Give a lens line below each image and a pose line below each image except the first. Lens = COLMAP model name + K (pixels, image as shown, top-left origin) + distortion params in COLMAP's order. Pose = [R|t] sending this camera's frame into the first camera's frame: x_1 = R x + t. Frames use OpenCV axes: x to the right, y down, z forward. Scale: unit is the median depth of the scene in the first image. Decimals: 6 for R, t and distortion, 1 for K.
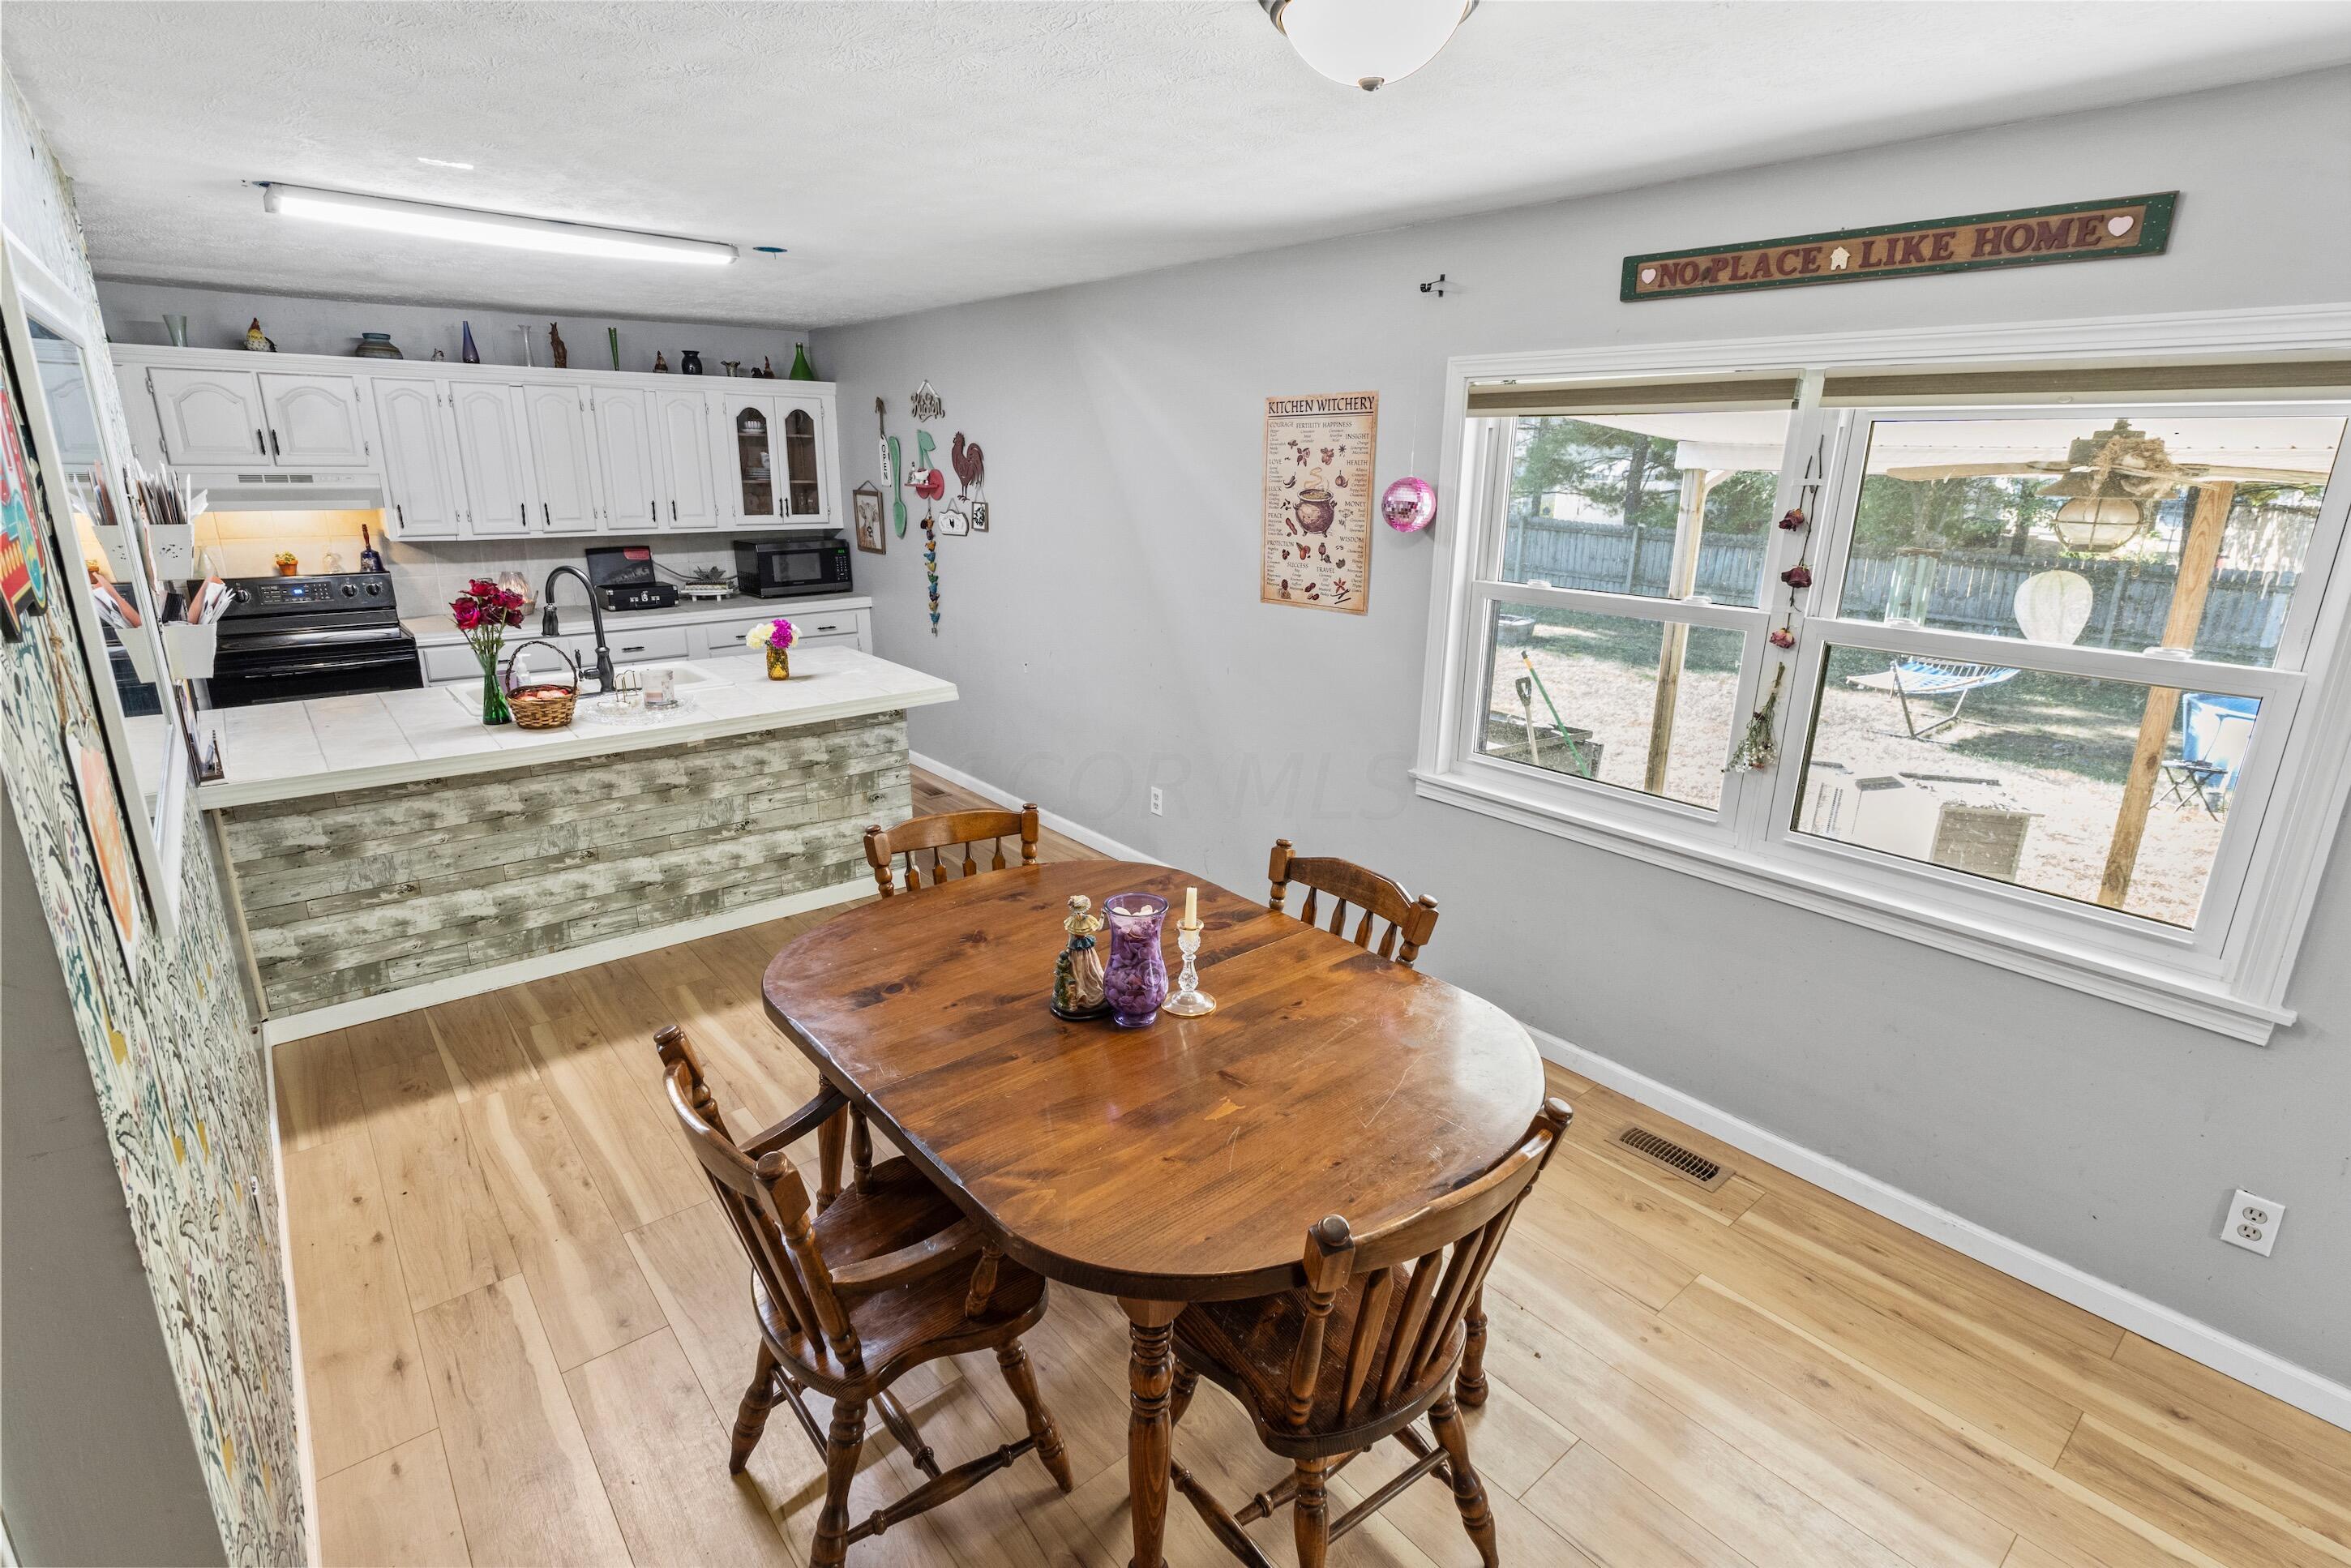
lens RADIAL K [[1113.2, 0, 1172.6], [0, 1113.2, 773.1], [0, 0, 1]] dist [0.000799, -0.000354]
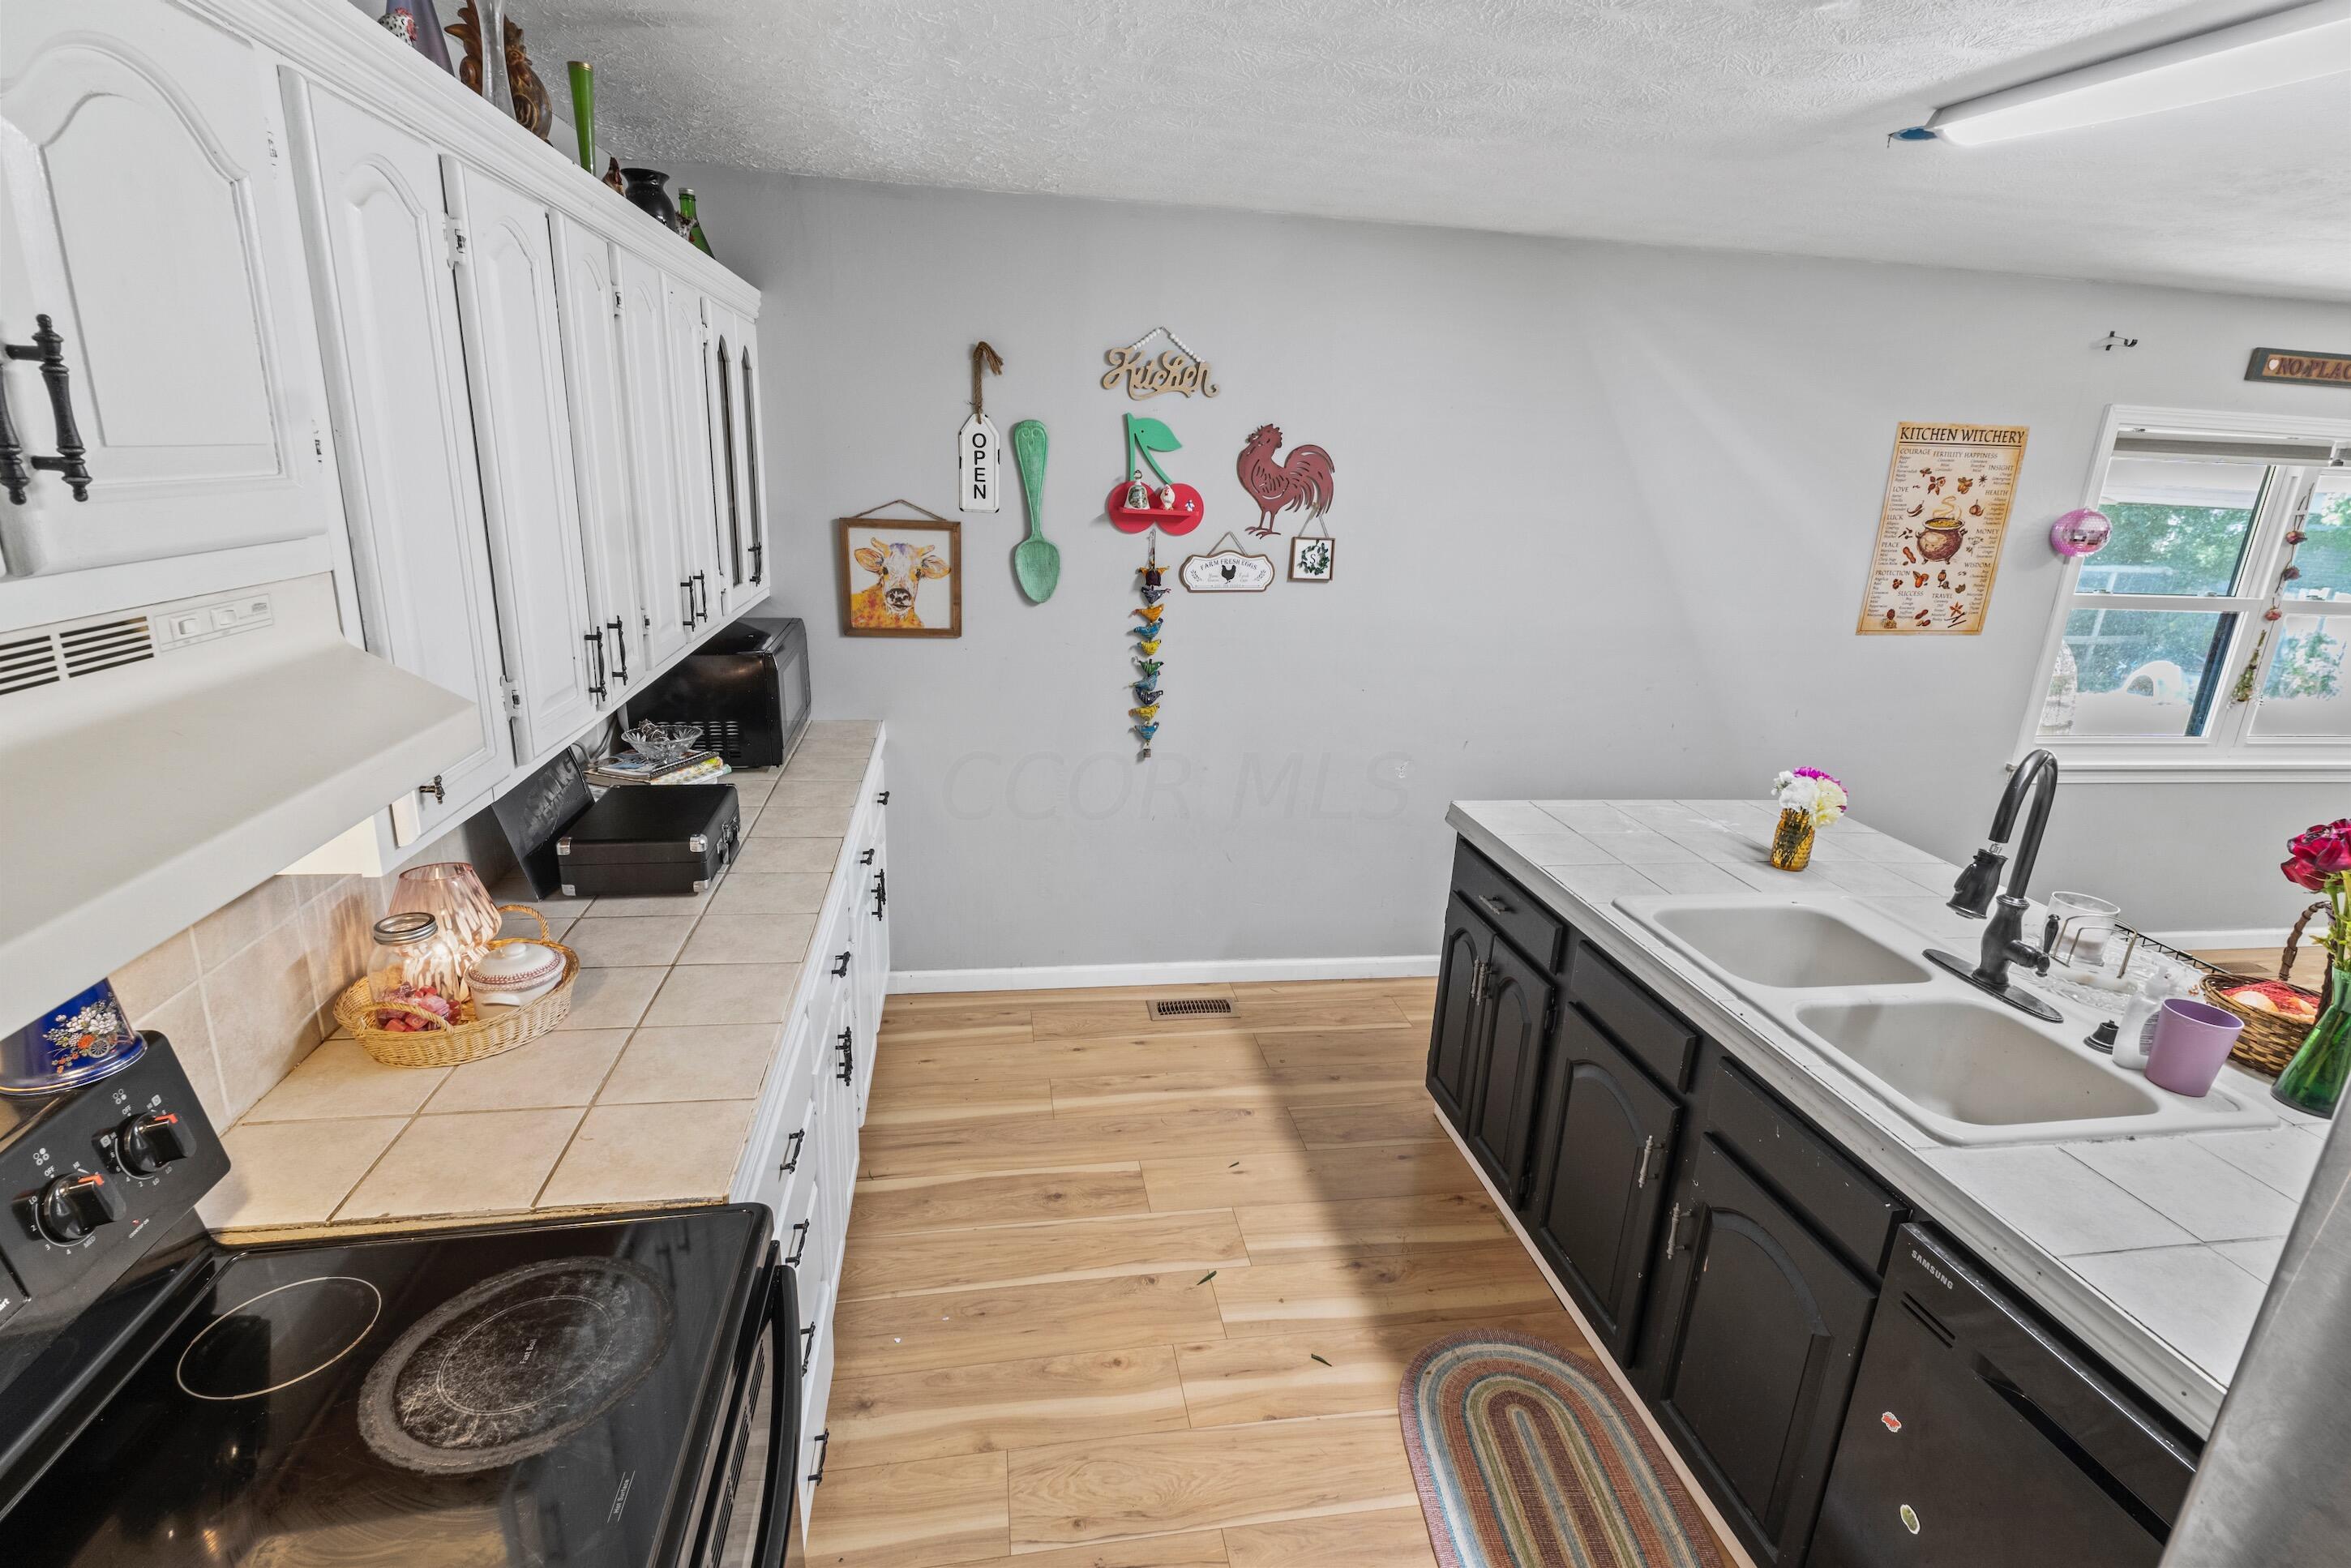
lens RADIAL K [[1113.2, 0, 1171.8], [0, 1113.2, 786.4], [0, 0, 1]] dist [0.000799, -0.000354]
pose [[0.506475, -0.237694, 0.828845, -1.101666], [0.204324, 0.966960, 0.152447, -0.310155], [-0.837696, 0.092143, 0.538308, 1.043973]]
